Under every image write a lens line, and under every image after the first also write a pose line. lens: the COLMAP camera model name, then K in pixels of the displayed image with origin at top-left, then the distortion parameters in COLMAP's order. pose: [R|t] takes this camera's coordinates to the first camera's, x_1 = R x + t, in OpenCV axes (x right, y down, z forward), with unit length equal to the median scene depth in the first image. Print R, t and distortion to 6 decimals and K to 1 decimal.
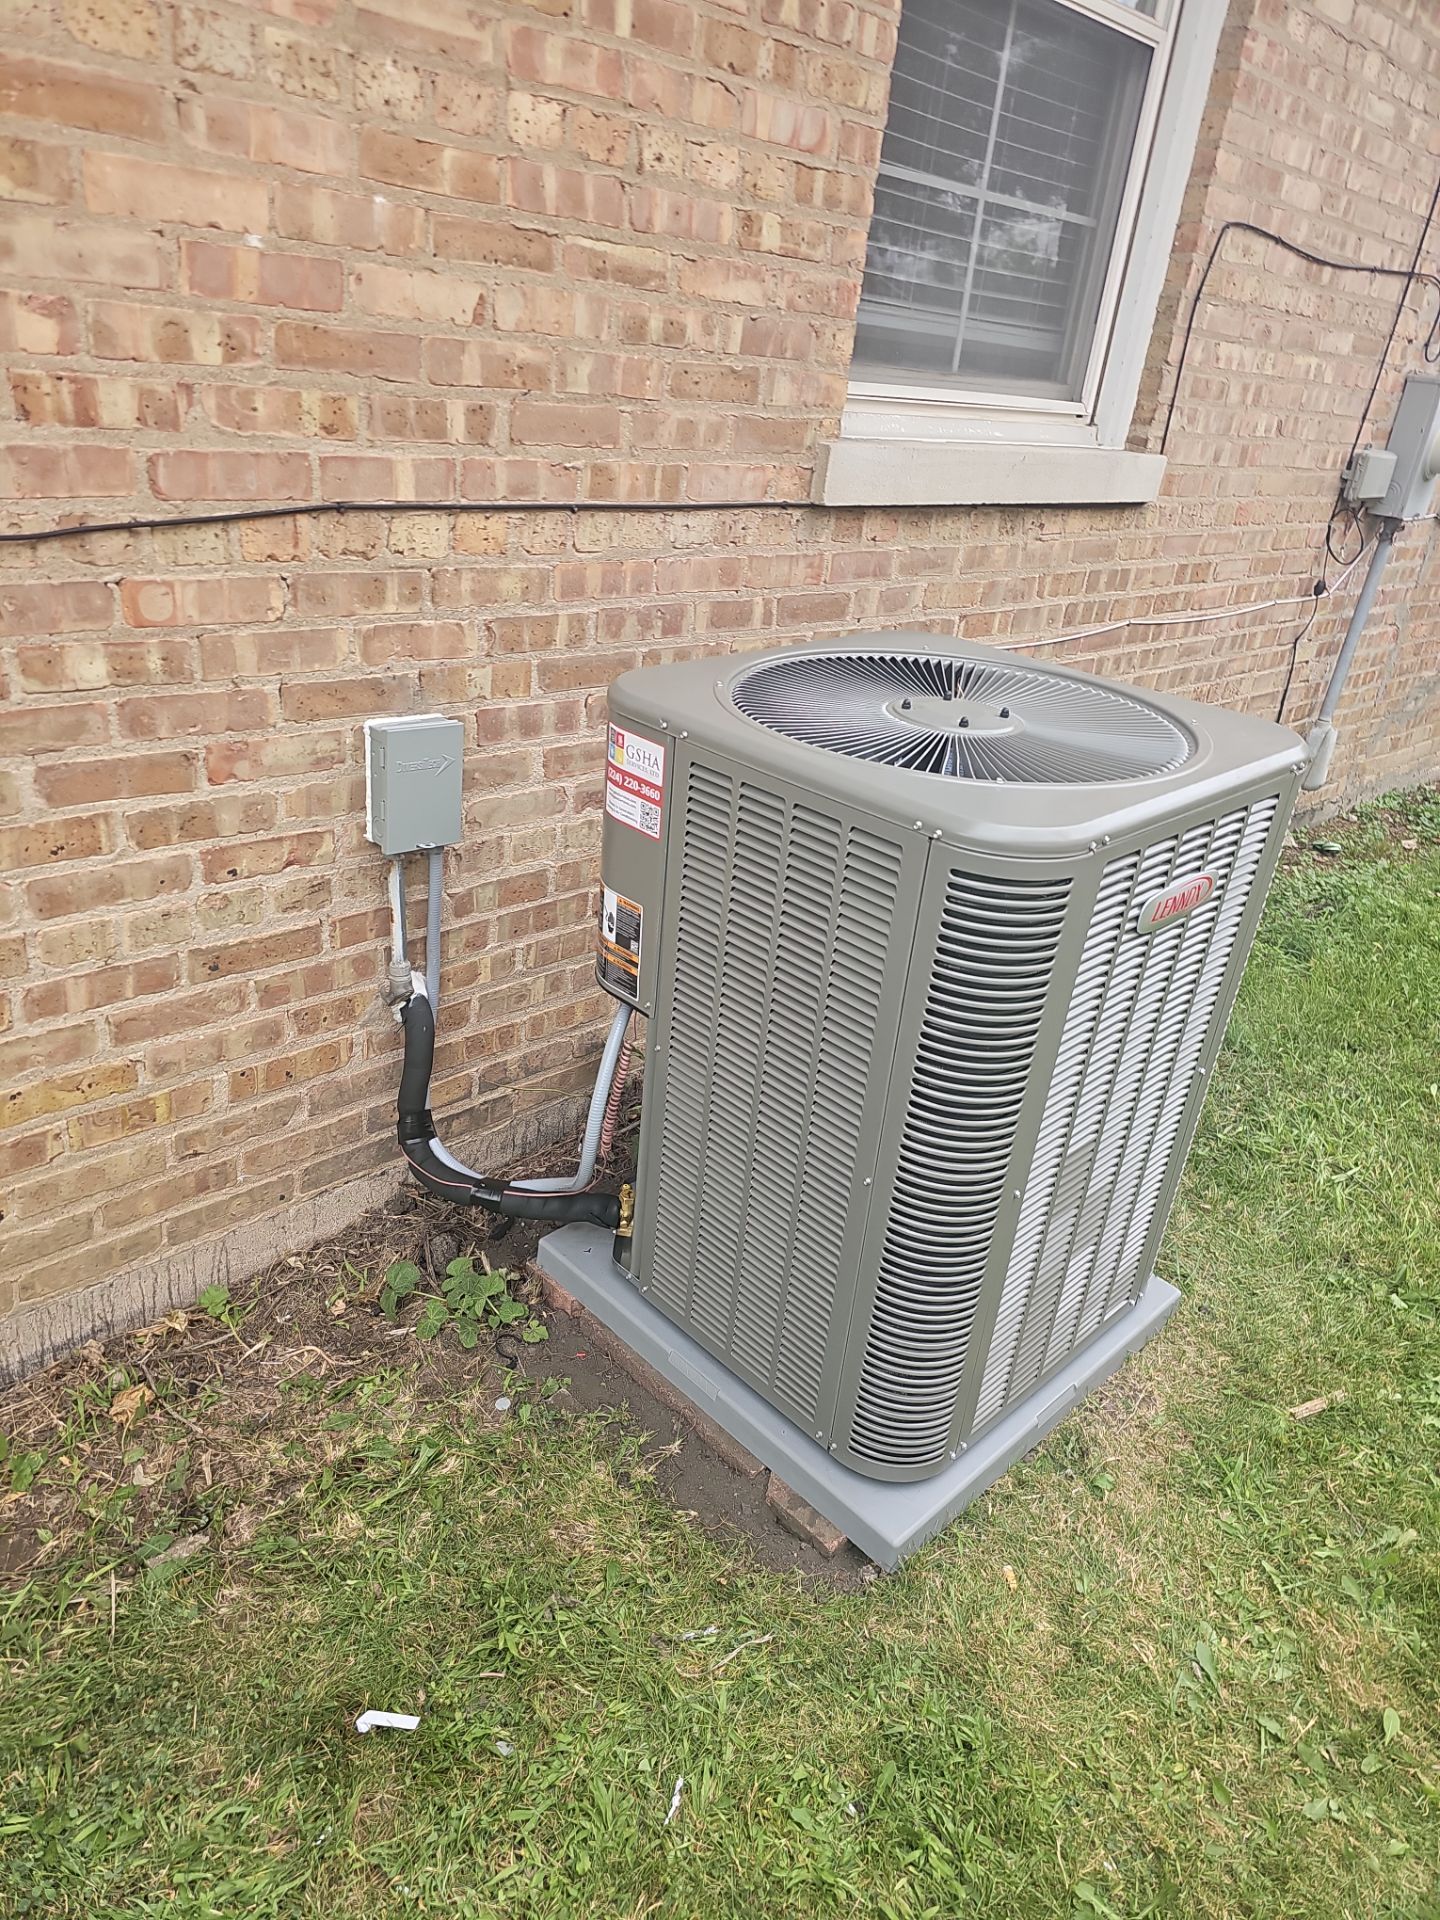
lens RADIAL K [[1251.1, 0, 720.0], [0, 1251.1, 960.0], [0, 0, 1]] dist [0.034833, -0.032139]
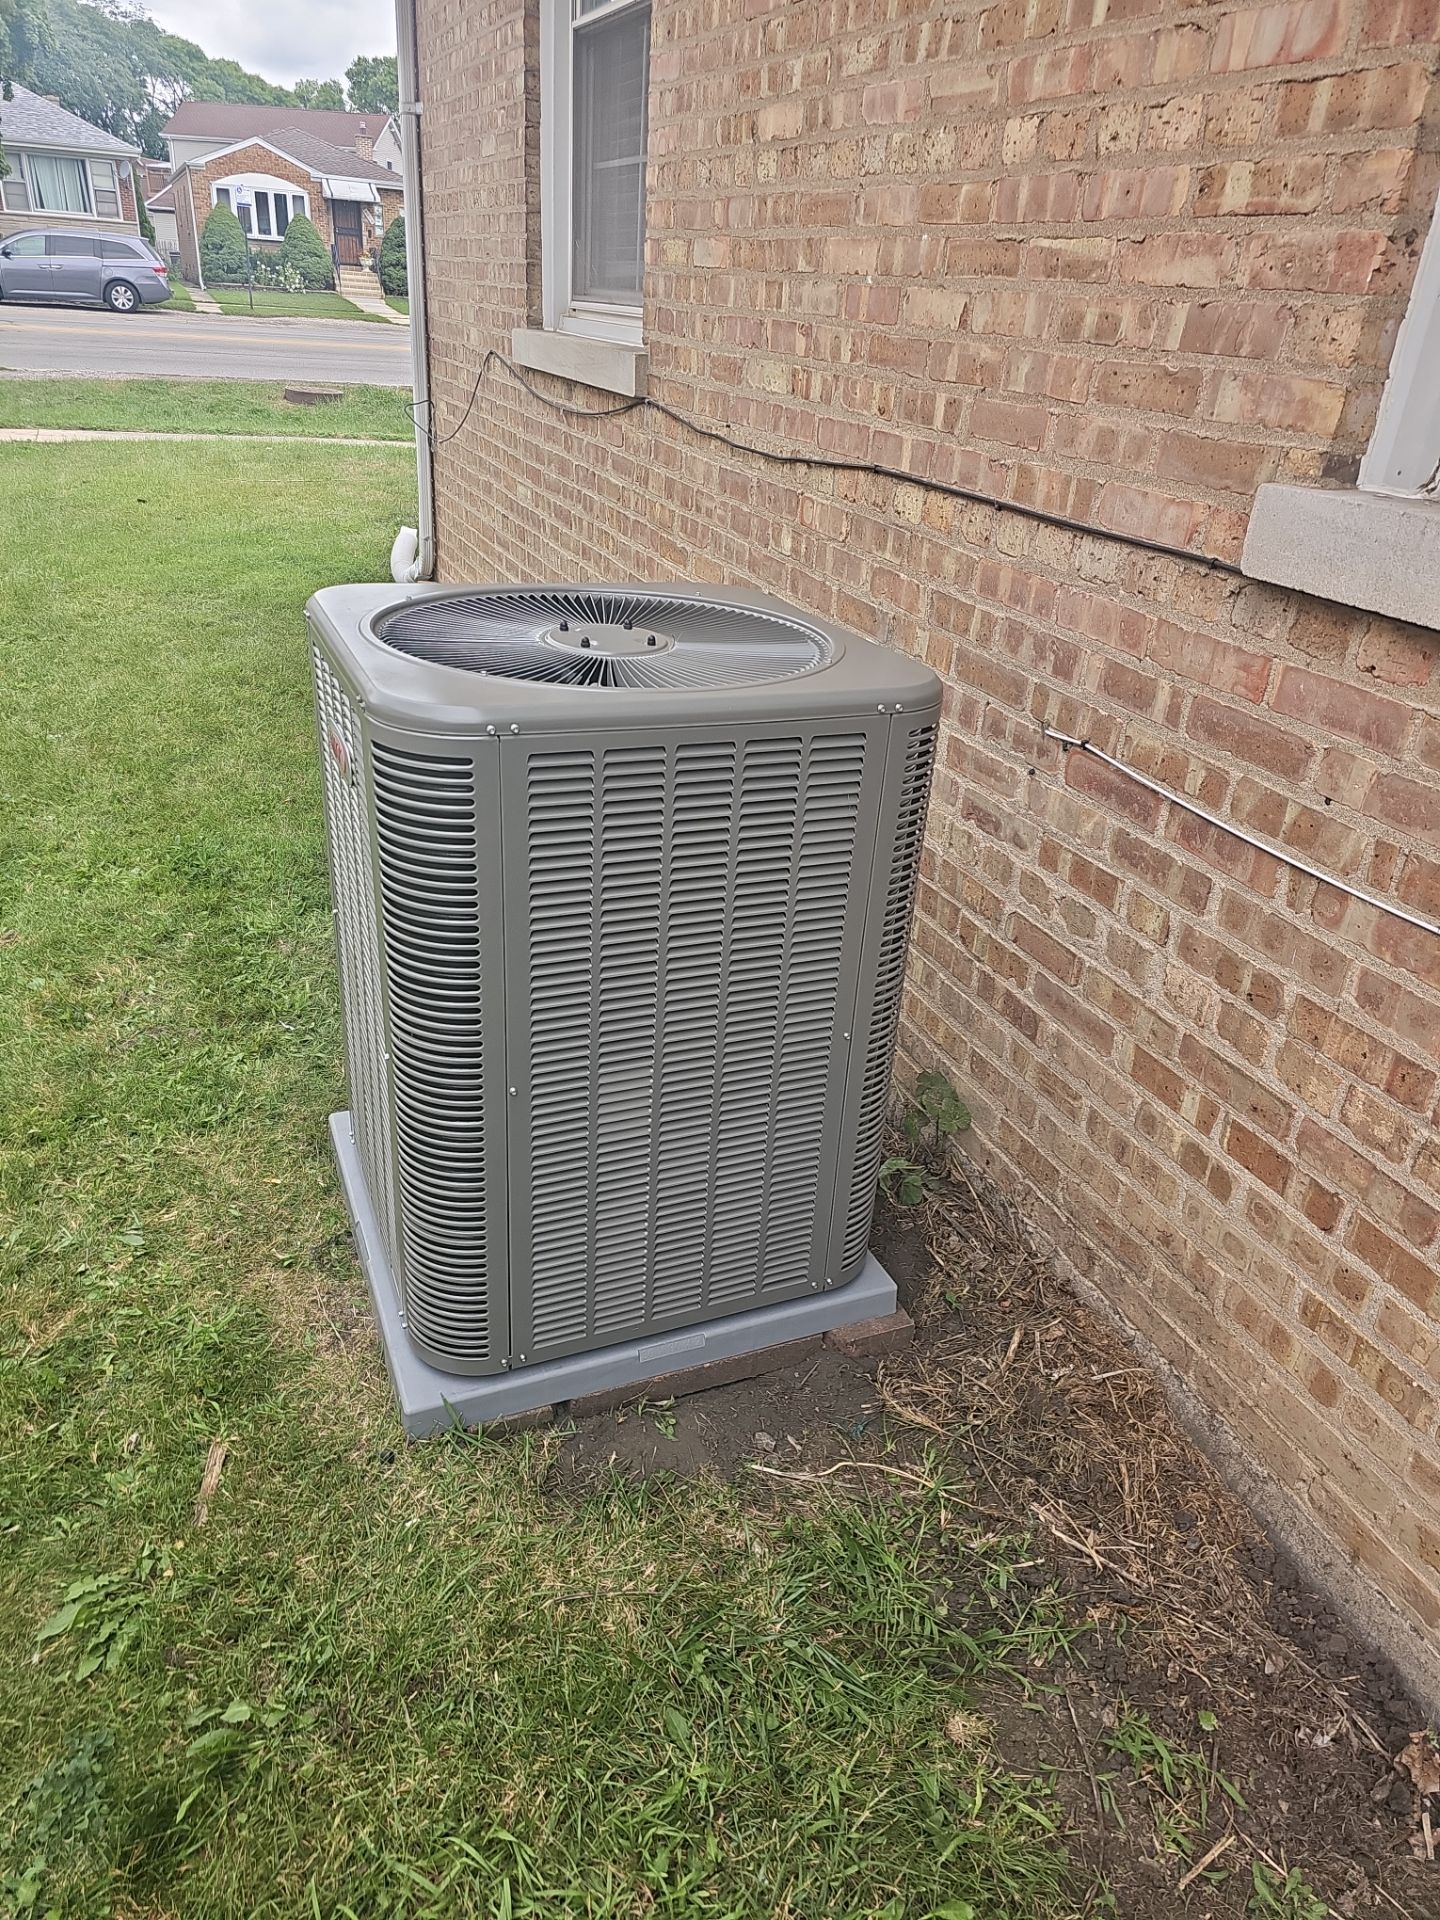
lens RADIAL K [[1251.1, 0, 720.0], [0, 1251.1, 960.0], [0, 0, 1]] dist [0.034833, -0.032139]
pose [[-0.337284, 0.326406, -0.883005, 0.998900], [-0.505753, 0.728287, 0.462398, -0.458515], [0.794011, 0.602542, -0.080558, 1.150546]]
